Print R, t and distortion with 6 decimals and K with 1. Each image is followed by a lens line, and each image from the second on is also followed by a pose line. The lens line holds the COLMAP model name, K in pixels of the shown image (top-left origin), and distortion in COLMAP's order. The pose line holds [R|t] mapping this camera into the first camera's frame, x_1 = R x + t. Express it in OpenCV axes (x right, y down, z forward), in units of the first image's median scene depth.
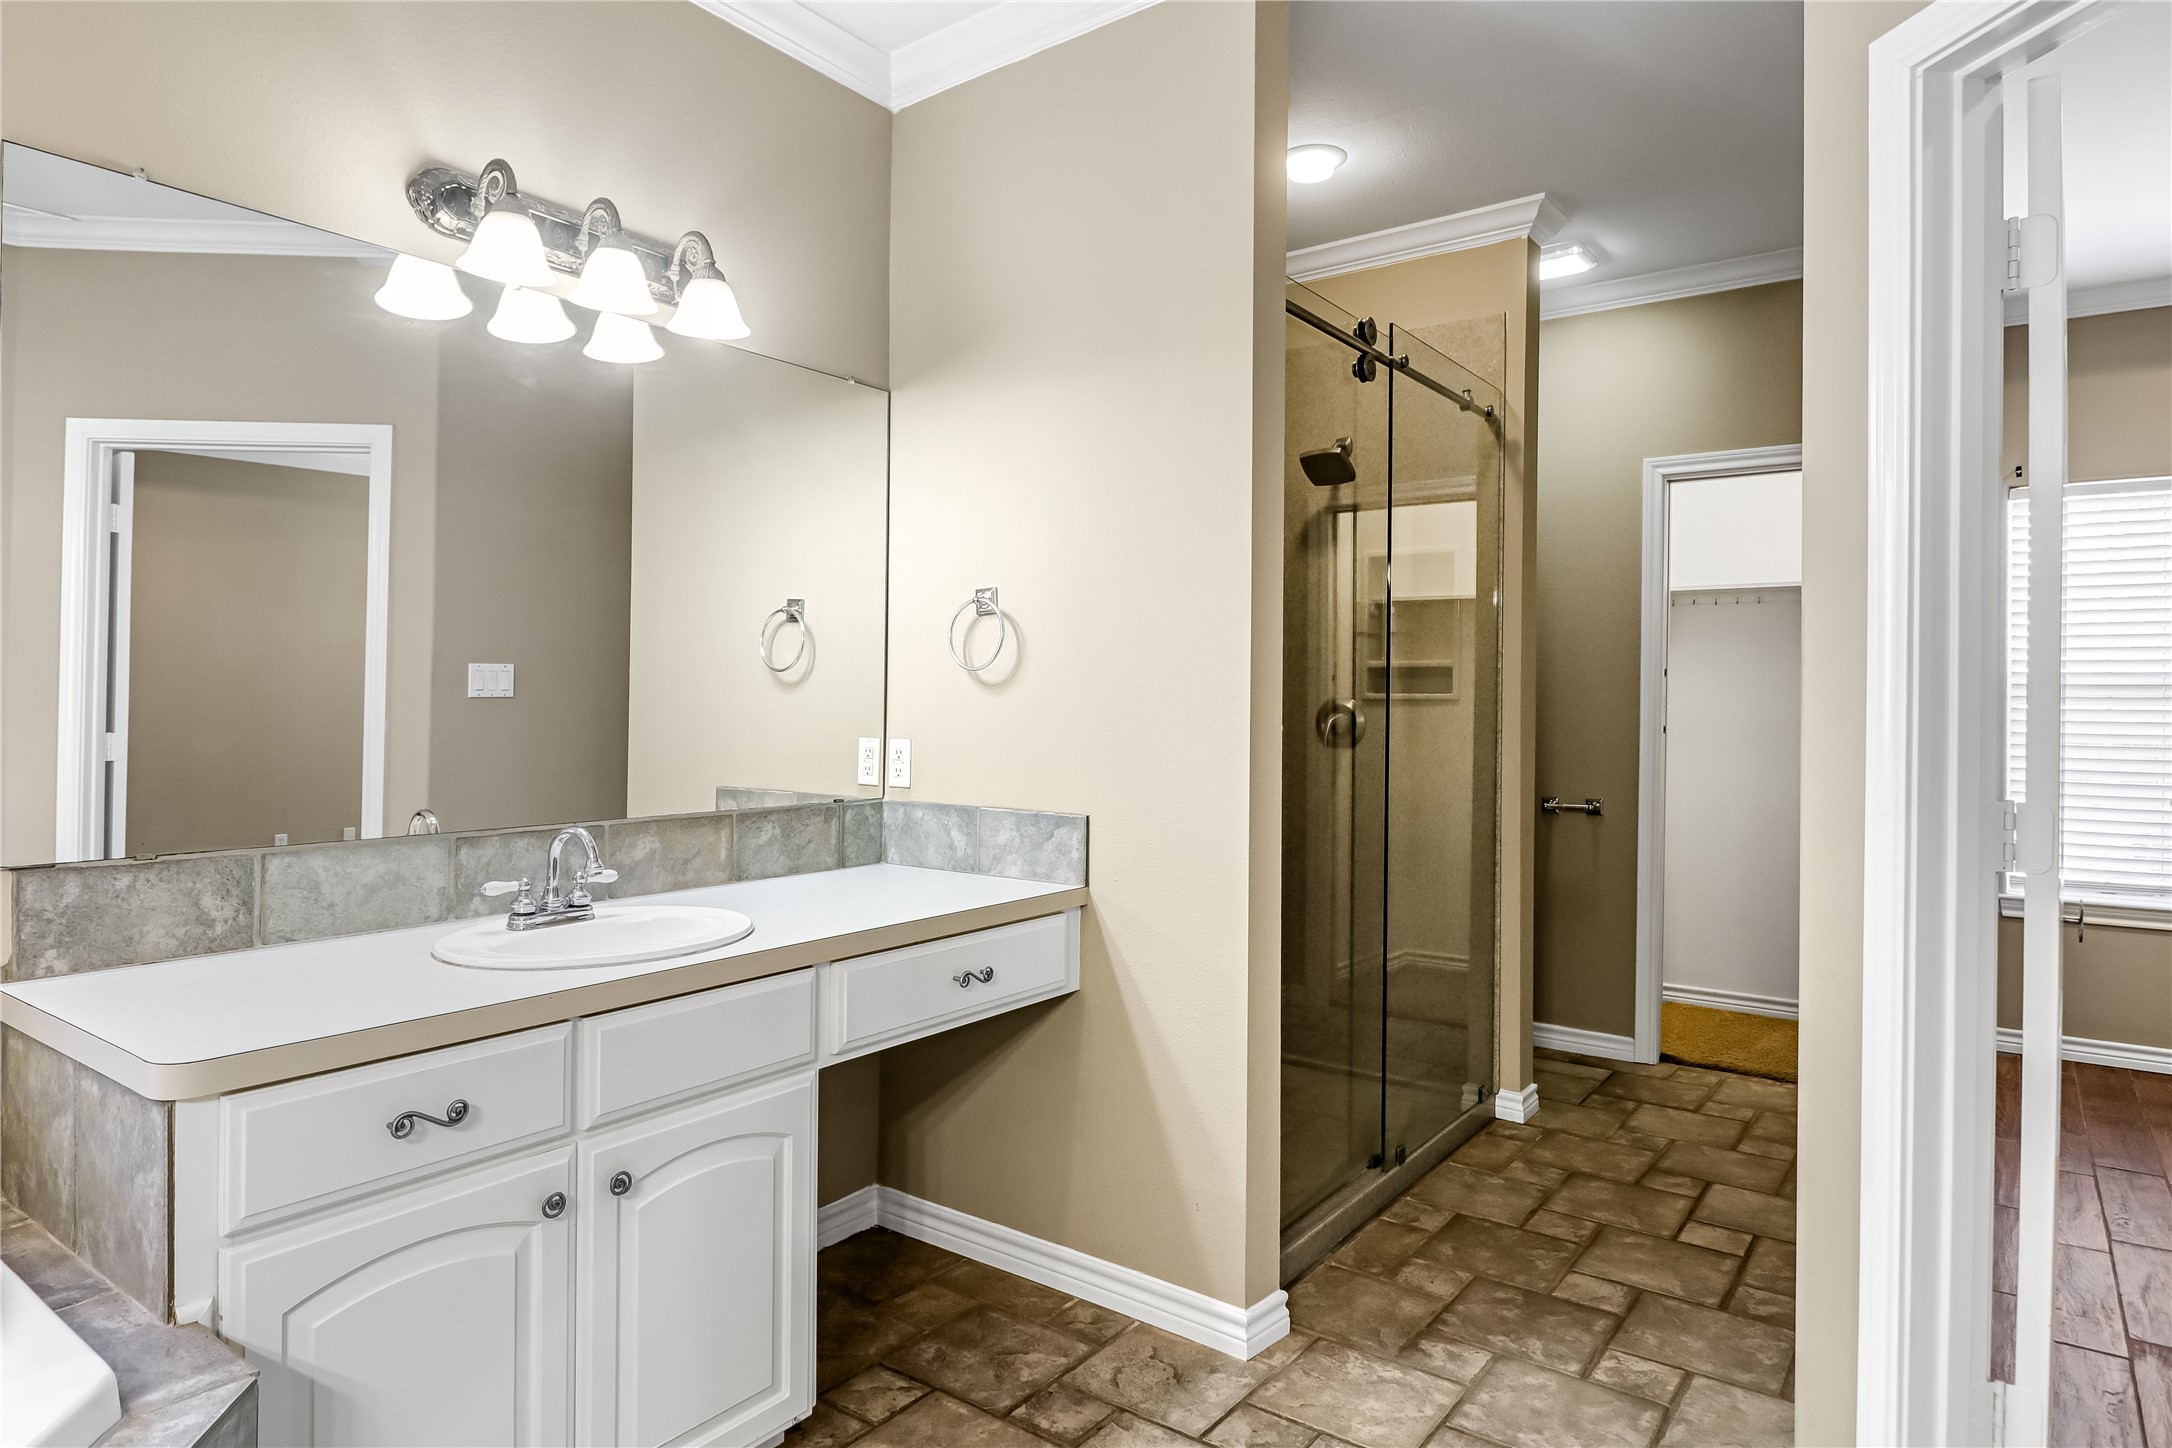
lens RADIAL K [[1240.4, 0, 1087.9], [0, 1240.4, 732.1], [0, 0, 1]] dist [0.002573, -0.001199]
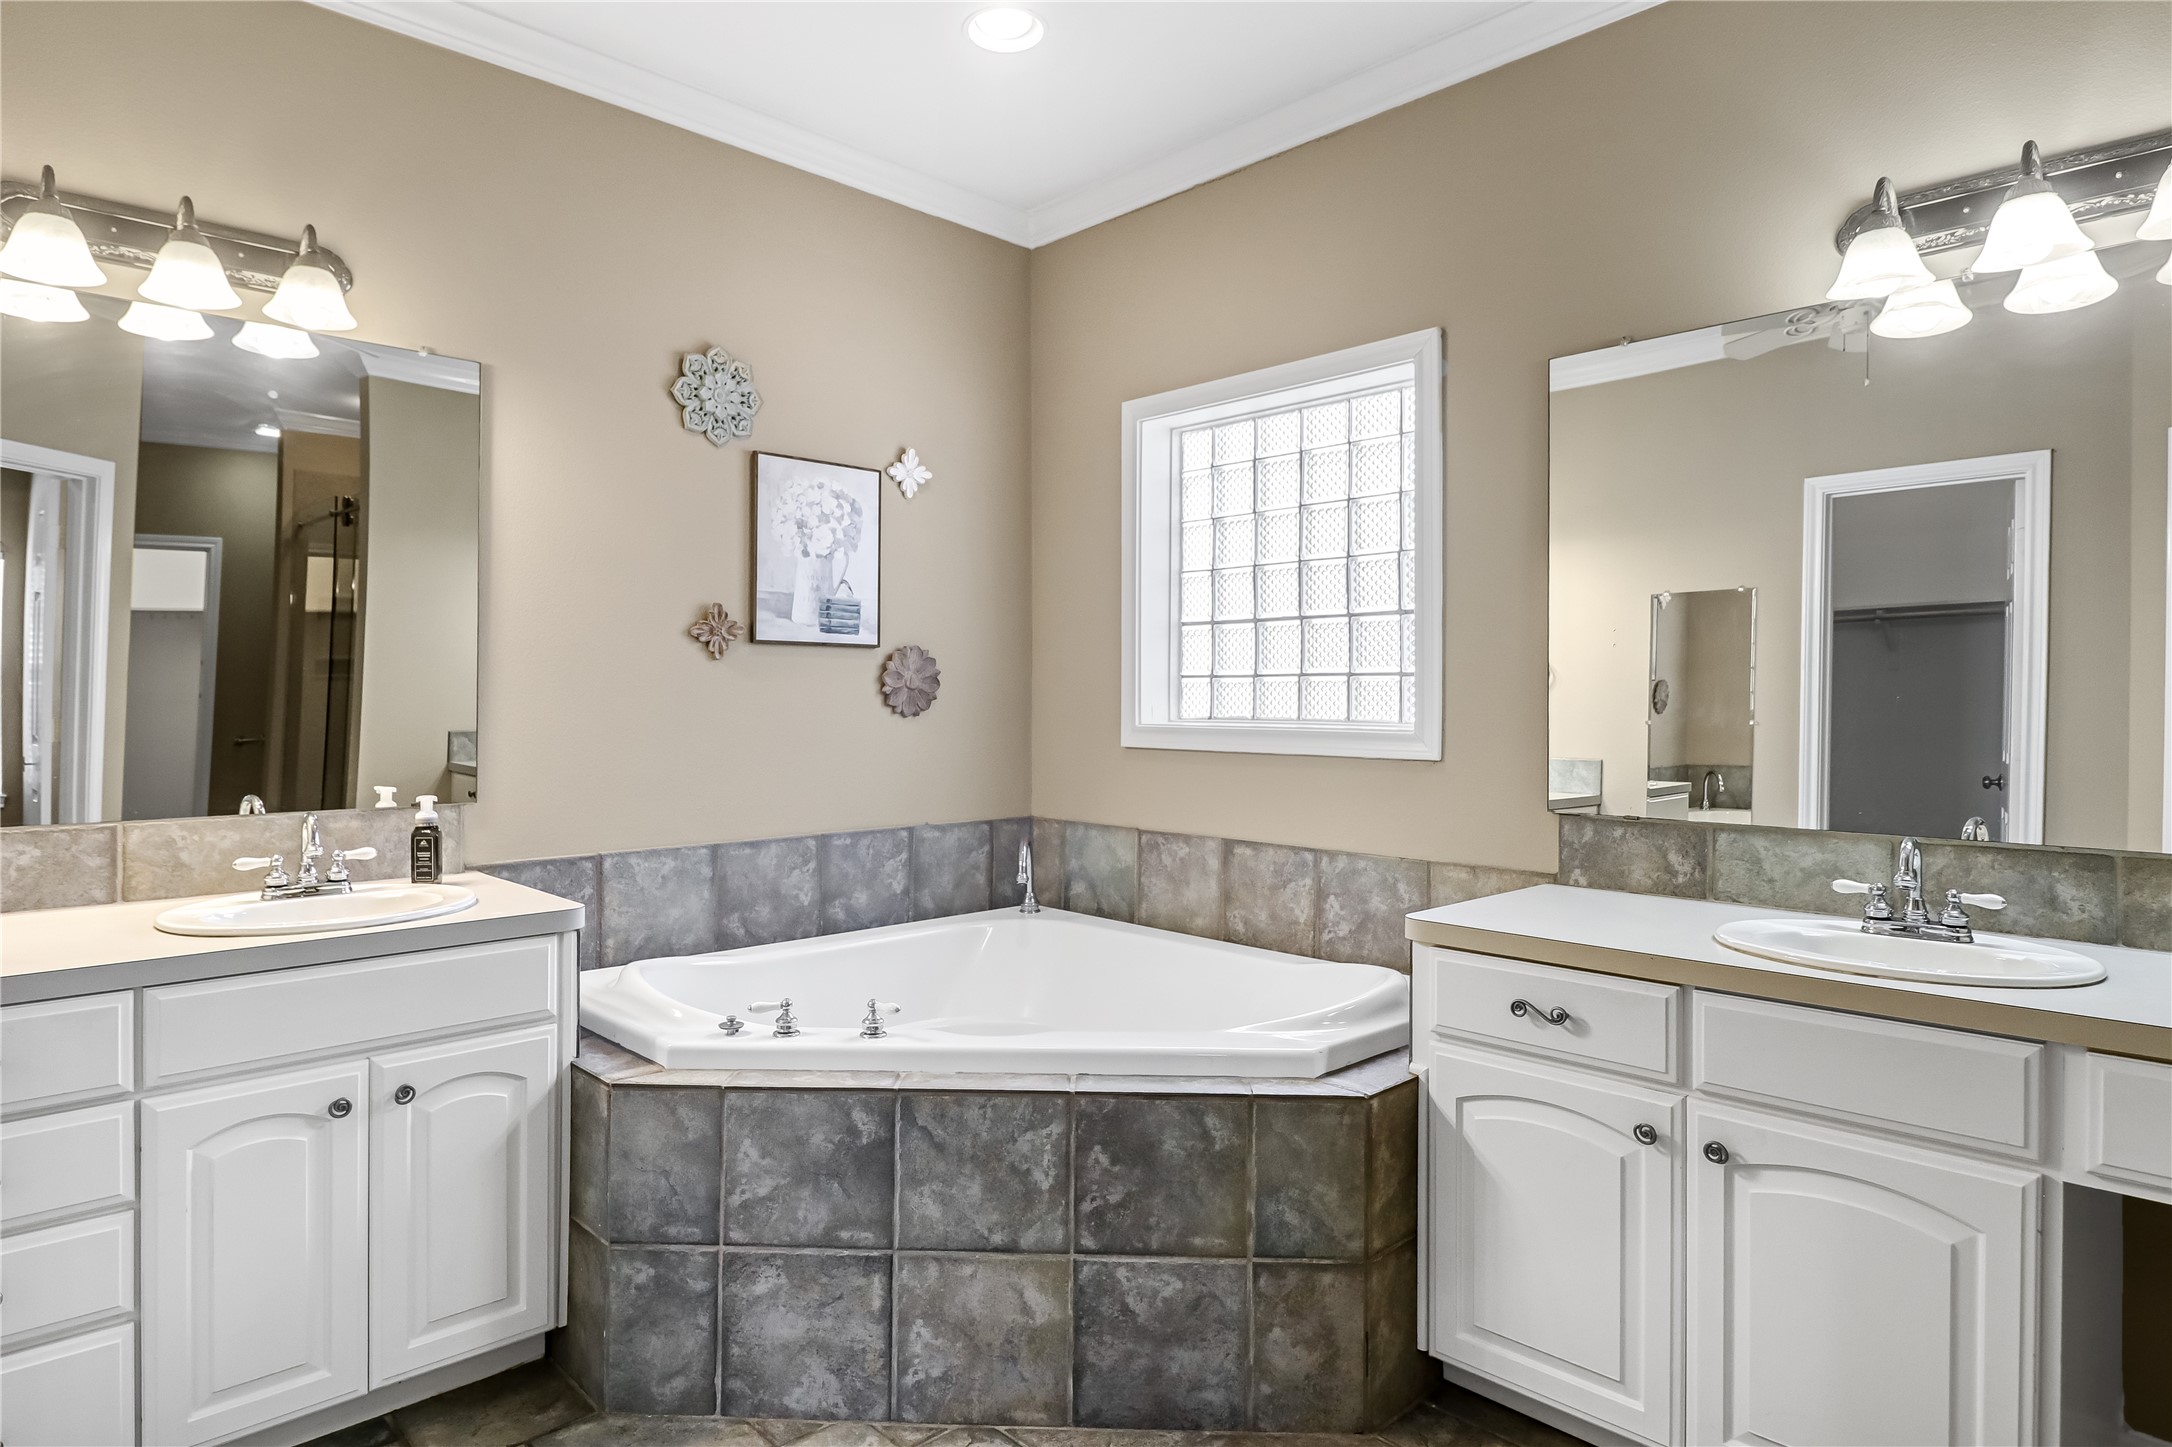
lens RADIAL K [[1240.4, 0, 1087.3], [0, 1240.4, 706.0], [0, 0, 1]] dist [0.002573, -0.001199]
pose [[-0.164435, -0.009938, -0.986338, 0.727559], [-0.029347, 0.999556, -0.005179, -0.002425], [0.985951, 0.028095, -0.164653, 0.585471]]
